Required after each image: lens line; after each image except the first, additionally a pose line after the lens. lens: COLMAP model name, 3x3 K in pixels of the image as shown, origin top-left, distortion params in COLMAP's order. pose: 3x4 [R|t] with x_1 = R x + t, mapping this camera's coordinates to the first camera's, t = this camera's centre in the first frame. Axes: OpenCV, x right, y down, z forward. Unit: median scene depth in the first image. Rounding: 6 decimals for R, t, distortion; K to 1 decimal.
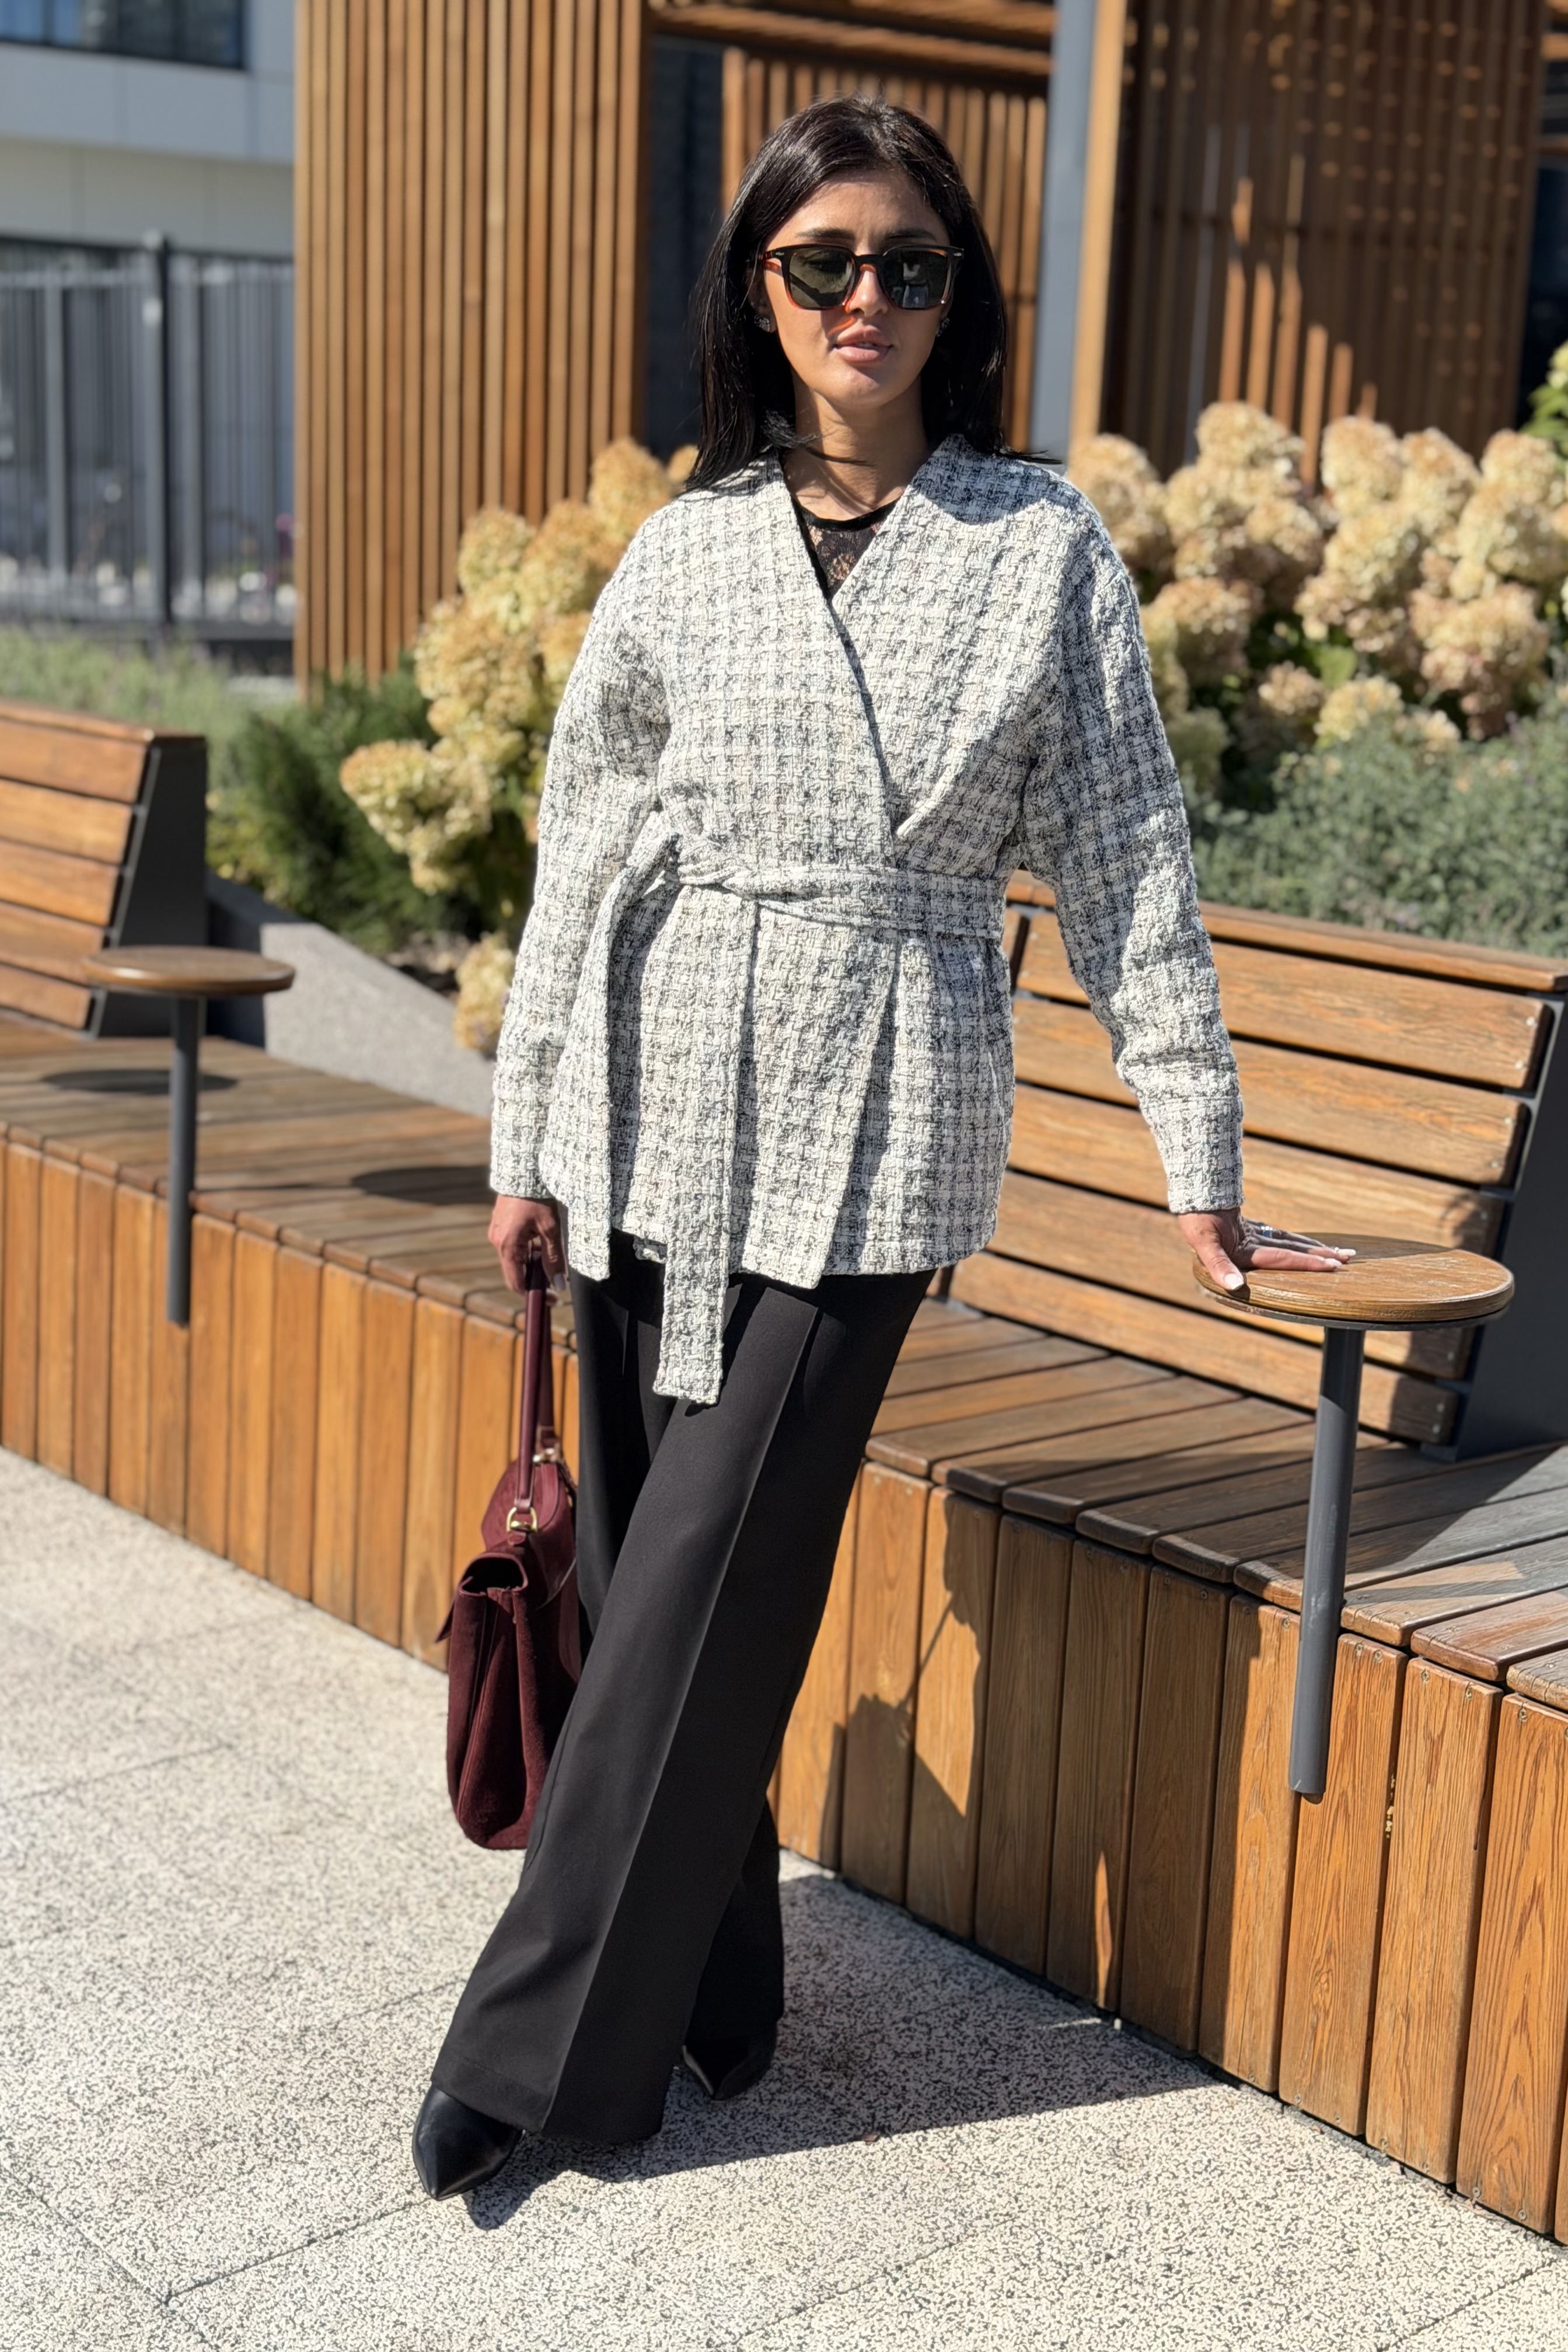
lens RADIAL K [[3418.8, 0, 784.0], [0, 3418.8, 1176.0], [0, 0, 1]] dist [0.002736, 1.706517]
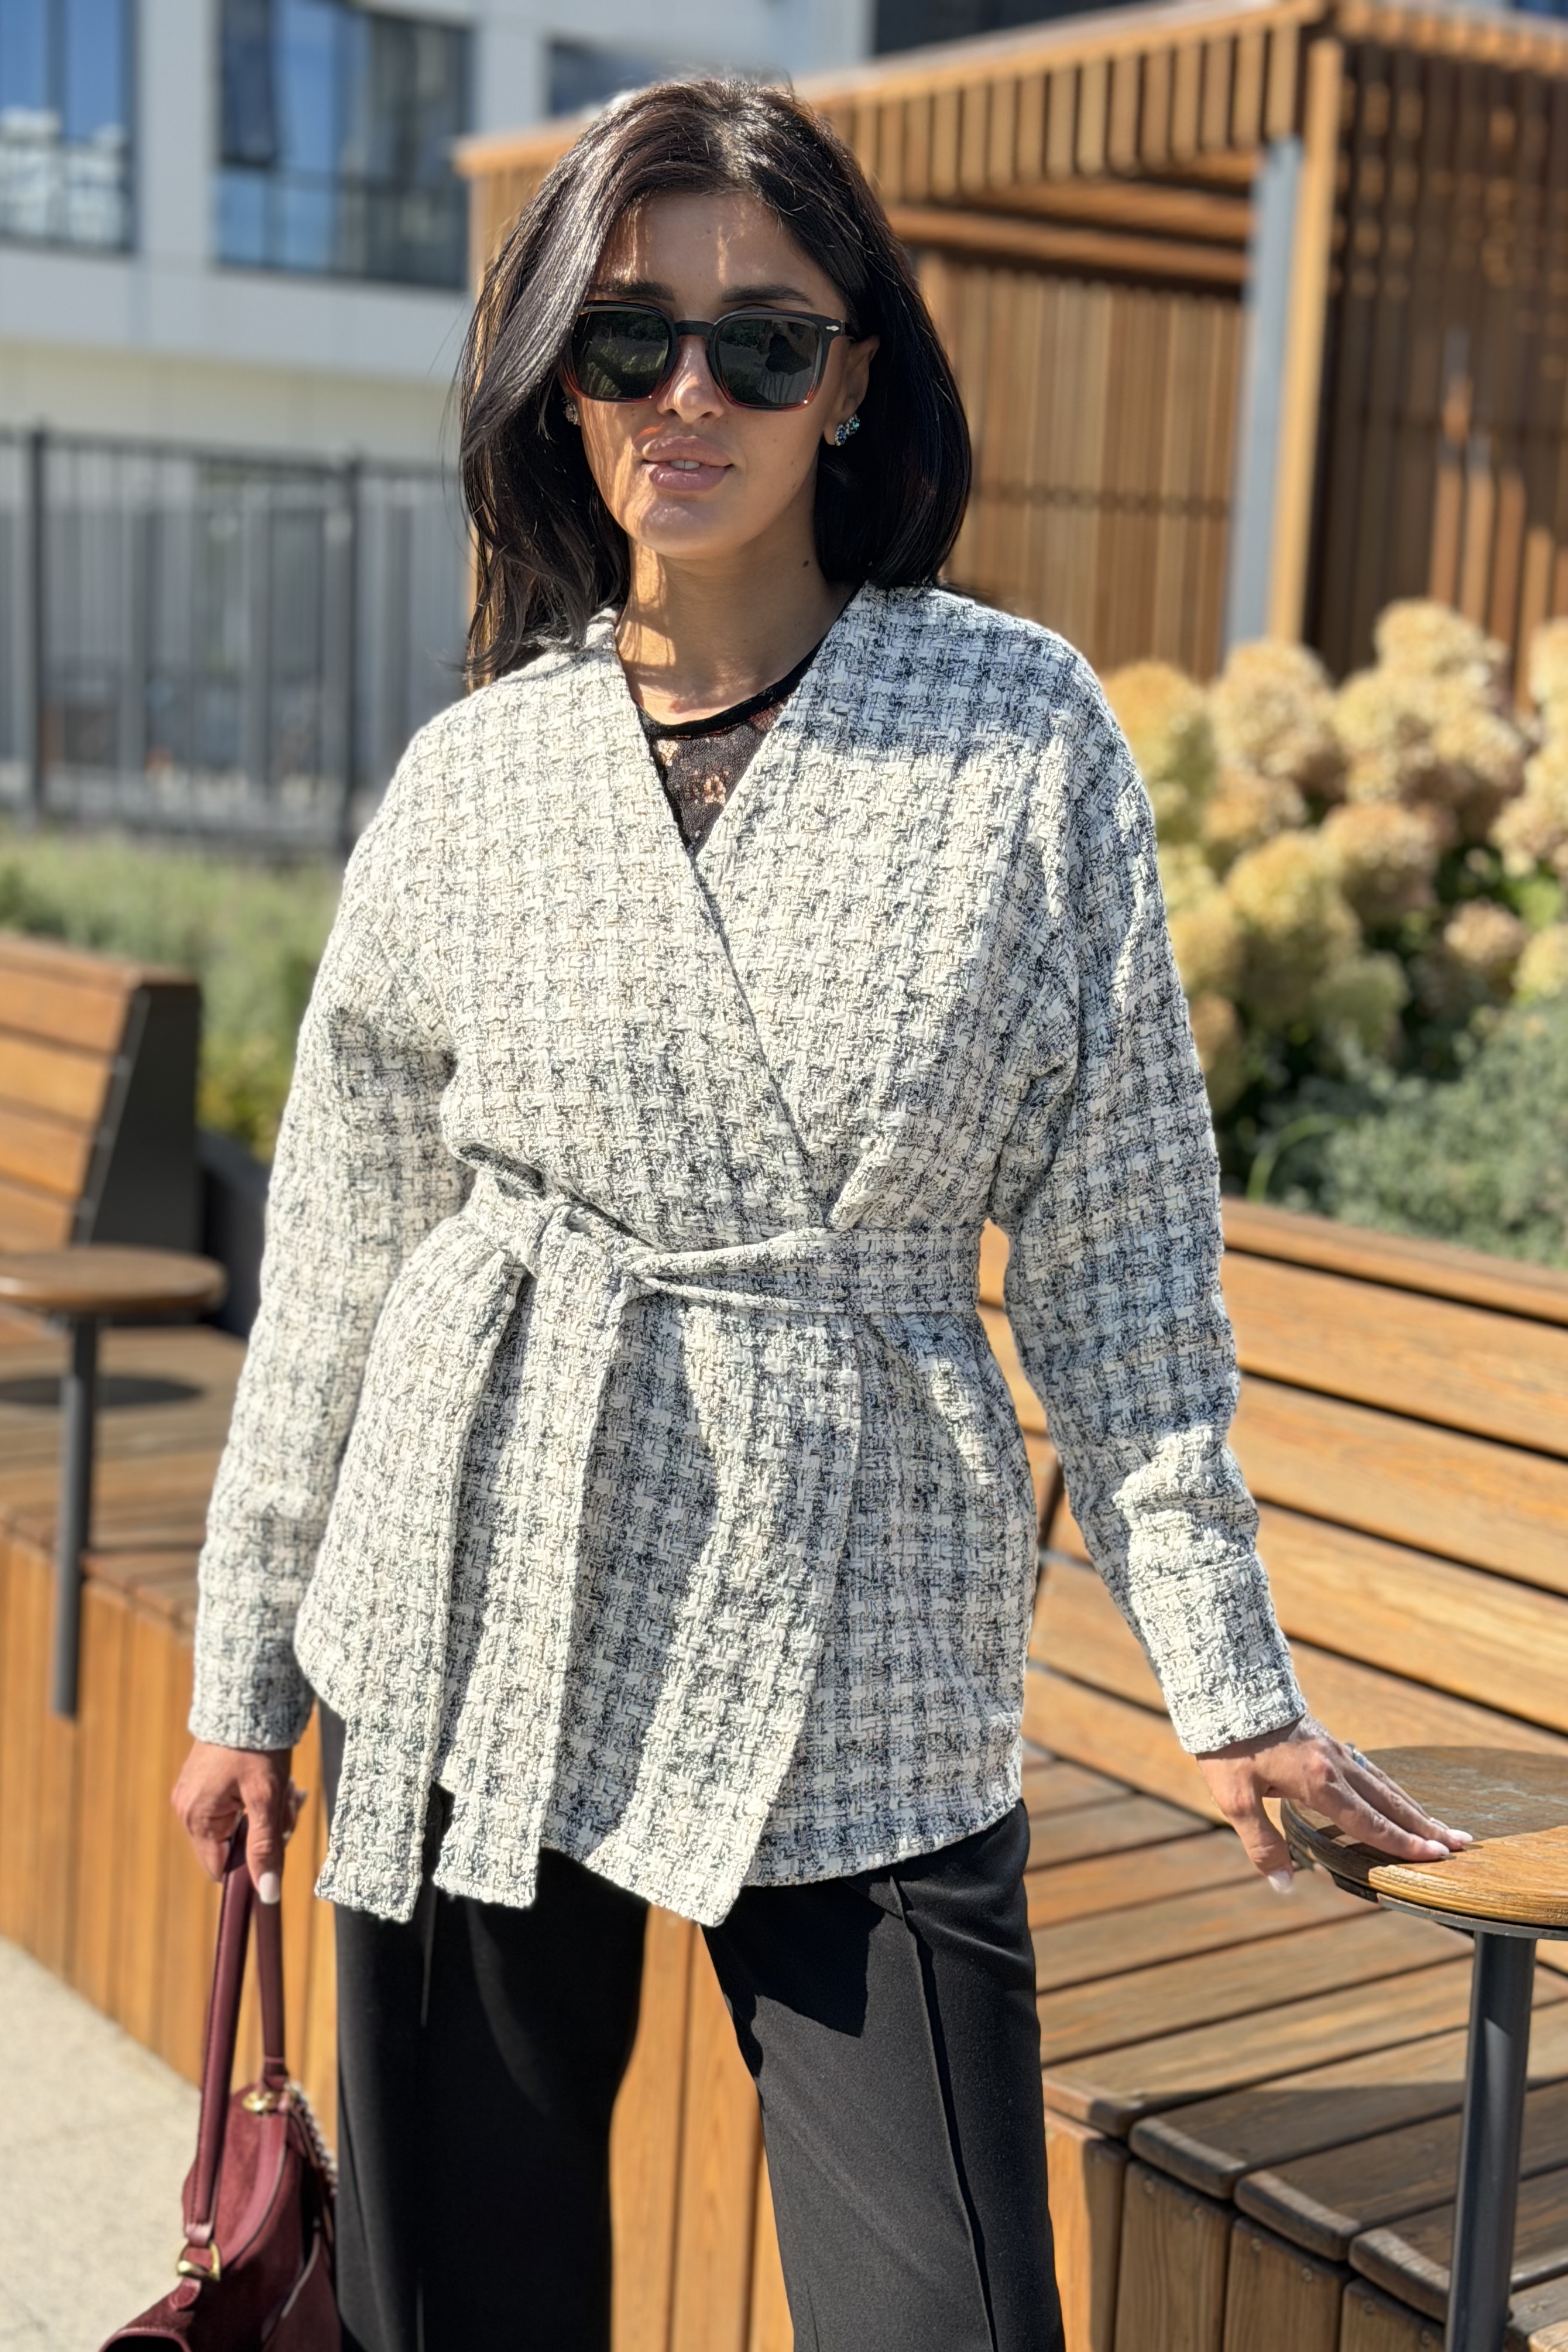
lens RADIAL K [[3363.5, 0, 784.0], [0, 3363.5, 1176.0], [0, 0, 1]] dist [0.122664, -0.058914]
pose [[0.997489, 0.013489, -0.069527, 0.044326], [-0.017467, 0.998226, -0.056921, -0.040972], [0.068635, 0.057993, 0.995955, 0.209594]]
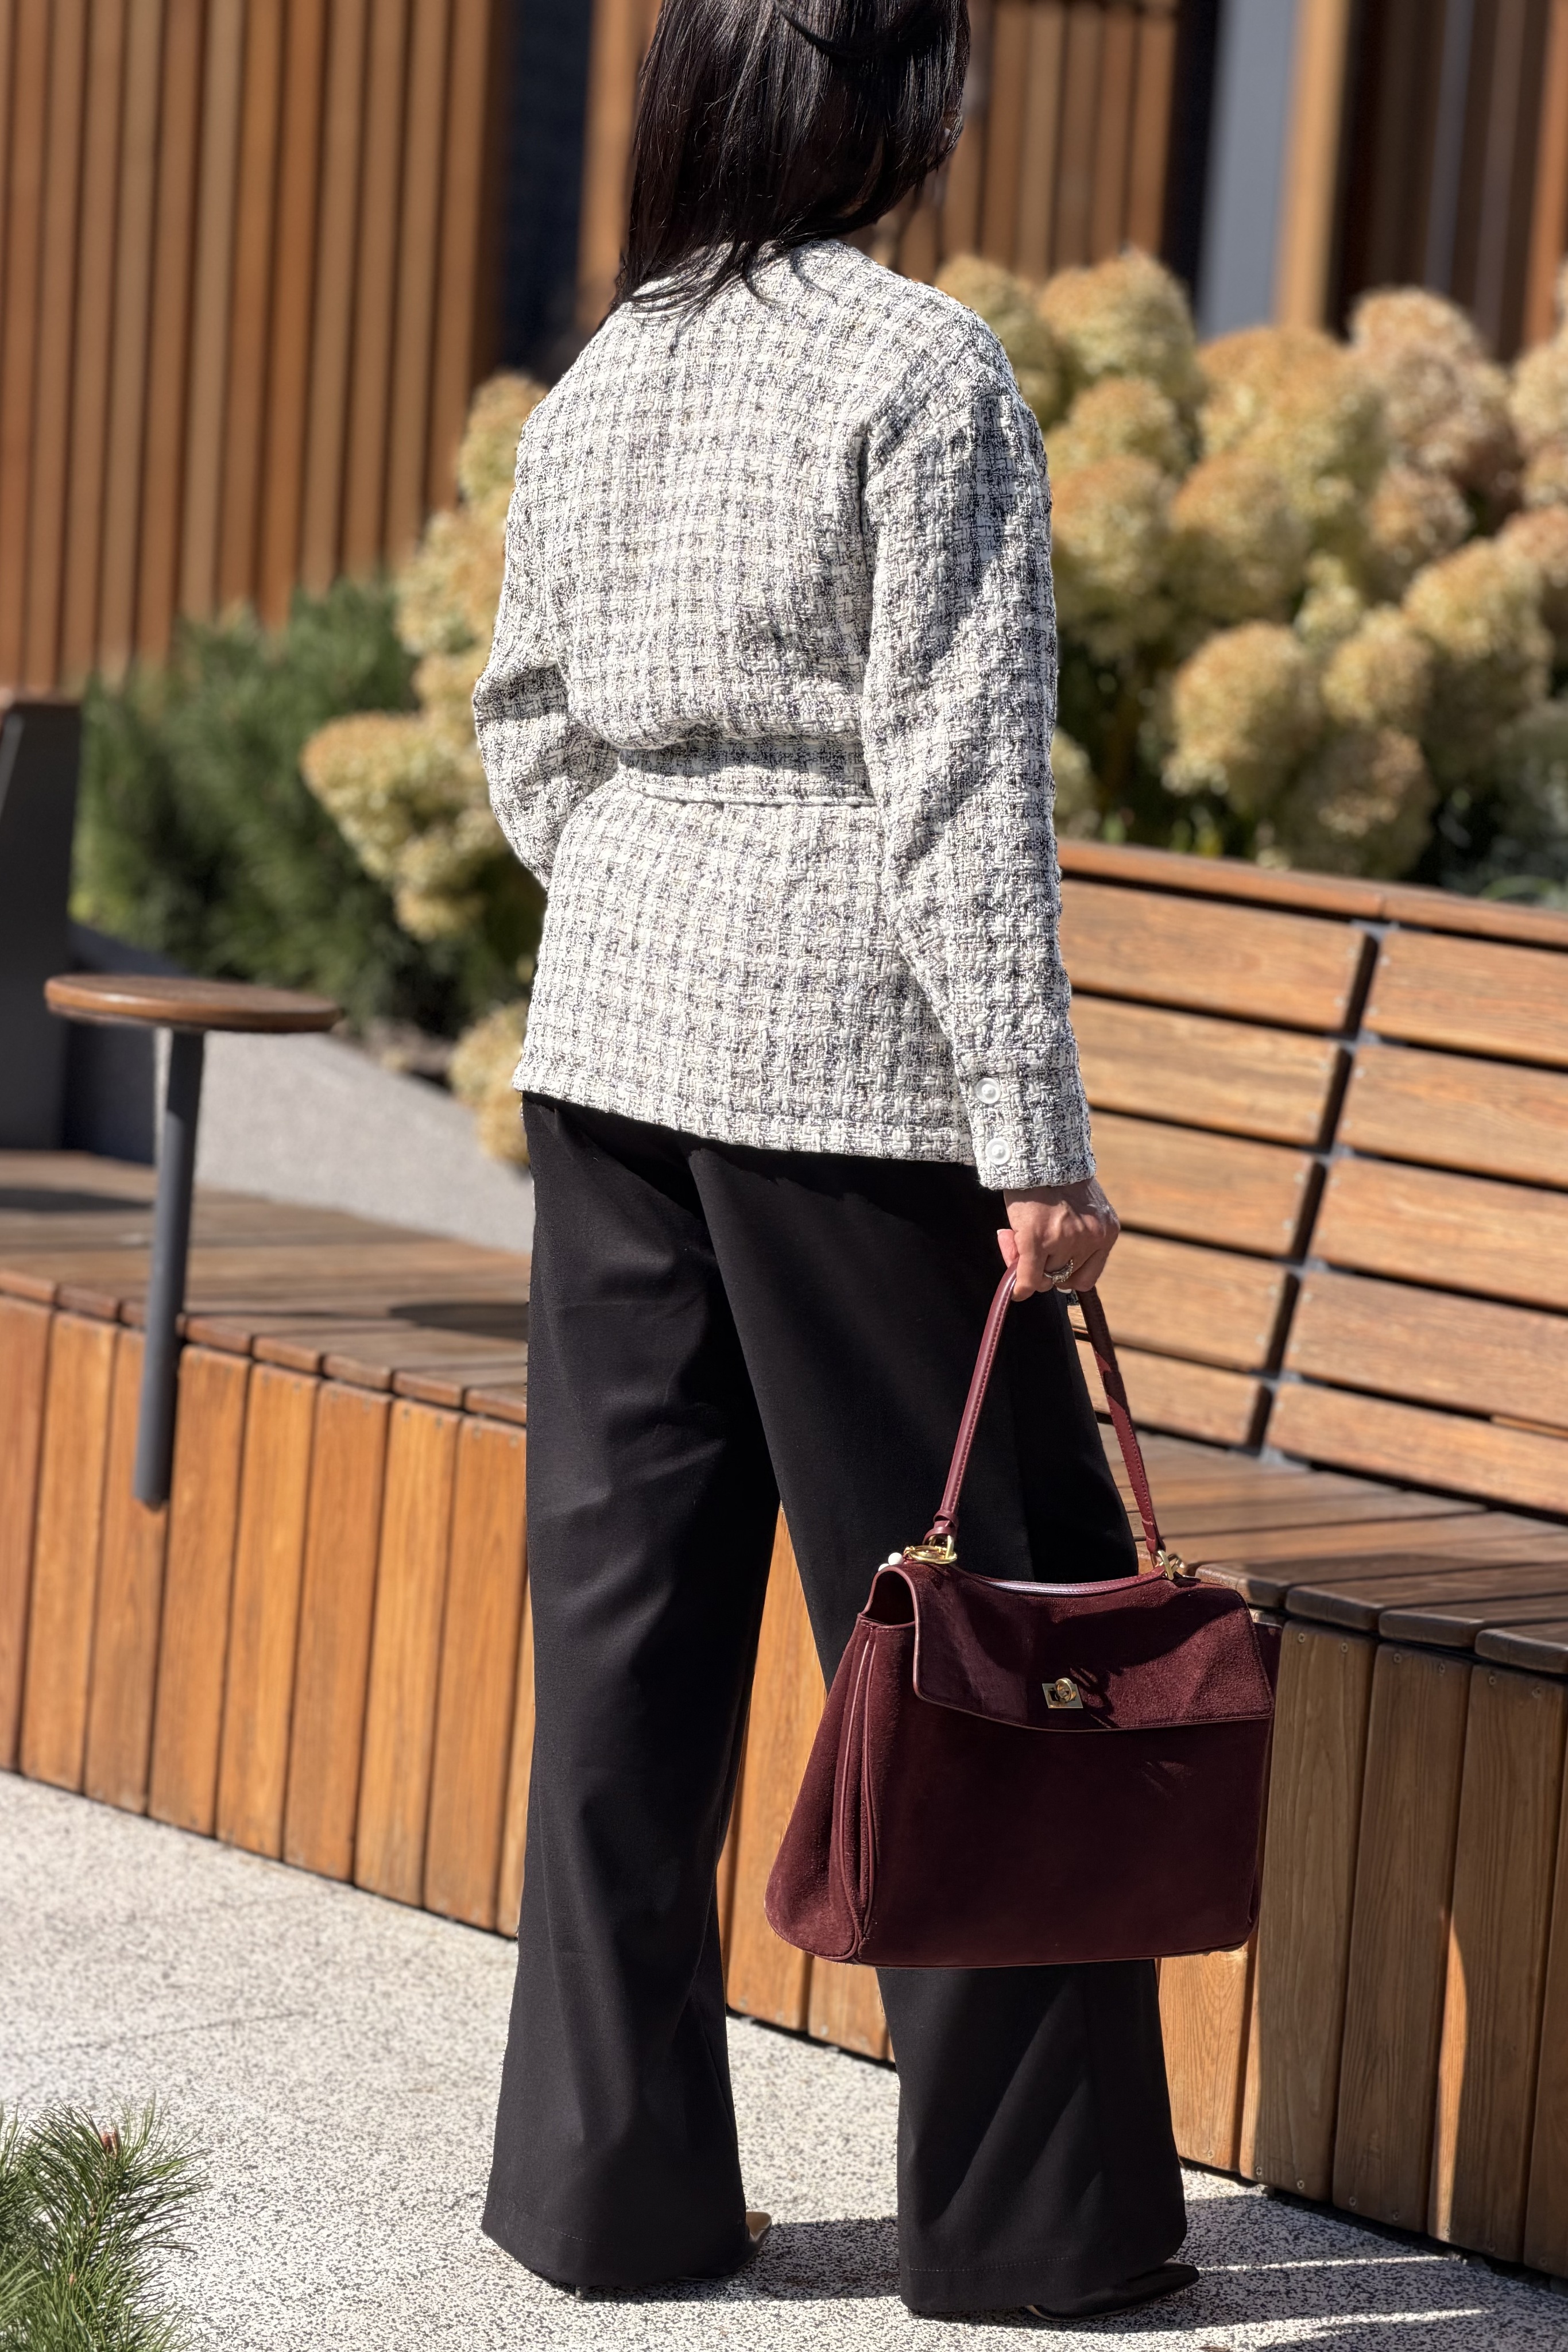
lens RADIAL K [[7554.5, 0, 784.0], [0, 7554.5, 1176.0], [0, 0, 1]] dist [0.101690, 3.532569]
pose [[0.998946, 0.021079, 0.040778, -0.110322], [-0.017439, 0.995999, -0.087641, 0.109509], [-0.042462, 0.086837, 0.995317, -0.561664]]
